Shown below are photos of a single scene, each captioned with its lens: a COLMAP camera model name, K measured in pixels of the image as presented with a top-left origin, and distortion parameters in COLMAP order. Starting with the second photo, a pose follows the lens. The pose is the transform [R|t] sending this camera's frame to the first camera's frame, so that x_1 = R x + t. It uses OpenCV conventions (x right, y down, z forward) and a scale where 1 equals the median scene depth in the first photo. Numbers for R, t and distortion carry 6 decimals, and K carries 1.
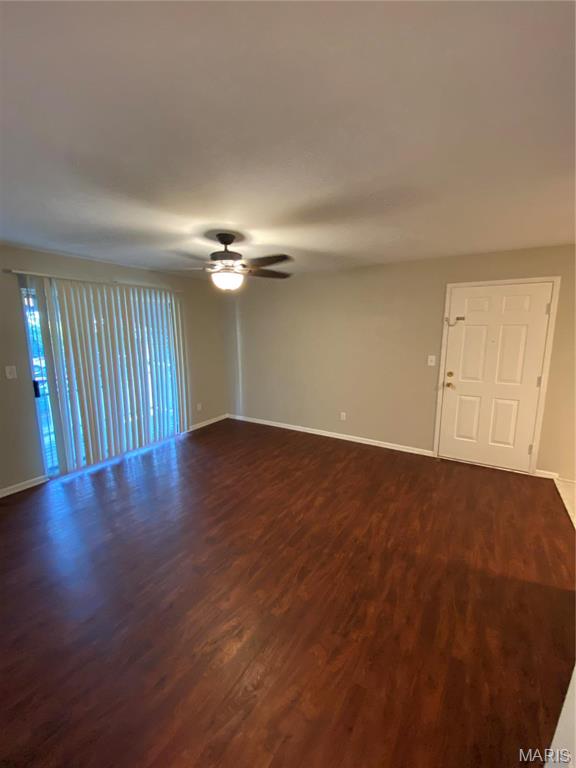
lens RADIAL K [[311.1, 0, 291.2], [0, 311.1, 383.5], [0, 0, 1]] dist [0.026194, -0.021748]
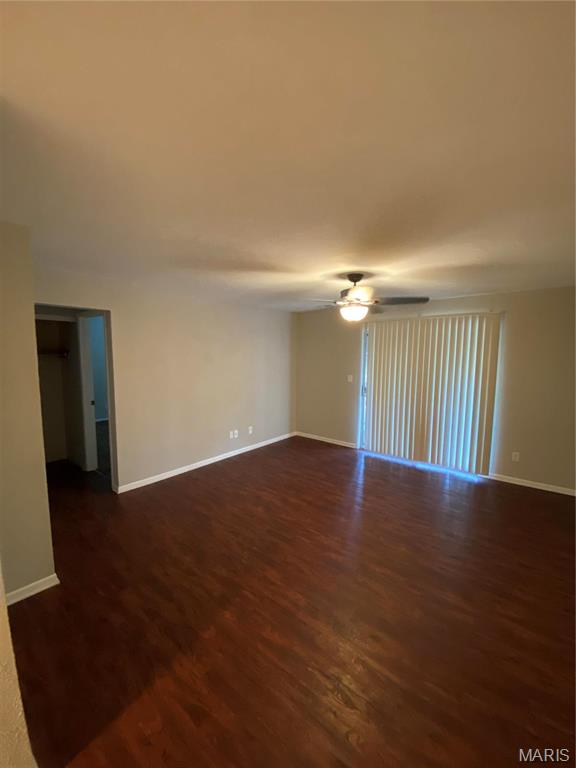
lens RADIAL K [[311.1, 0, 291.2], [0, 311.1, 383.5], [0, 0, 1]] dist [0.026194, -0.021748]
pose [[-0.135433, 0.097338, -0.985993, 1.154327], [-0.170596, 0.978009, 0.119983, -0.214047], [0.975989, 0.184456, -0.115849, 1.141625]]
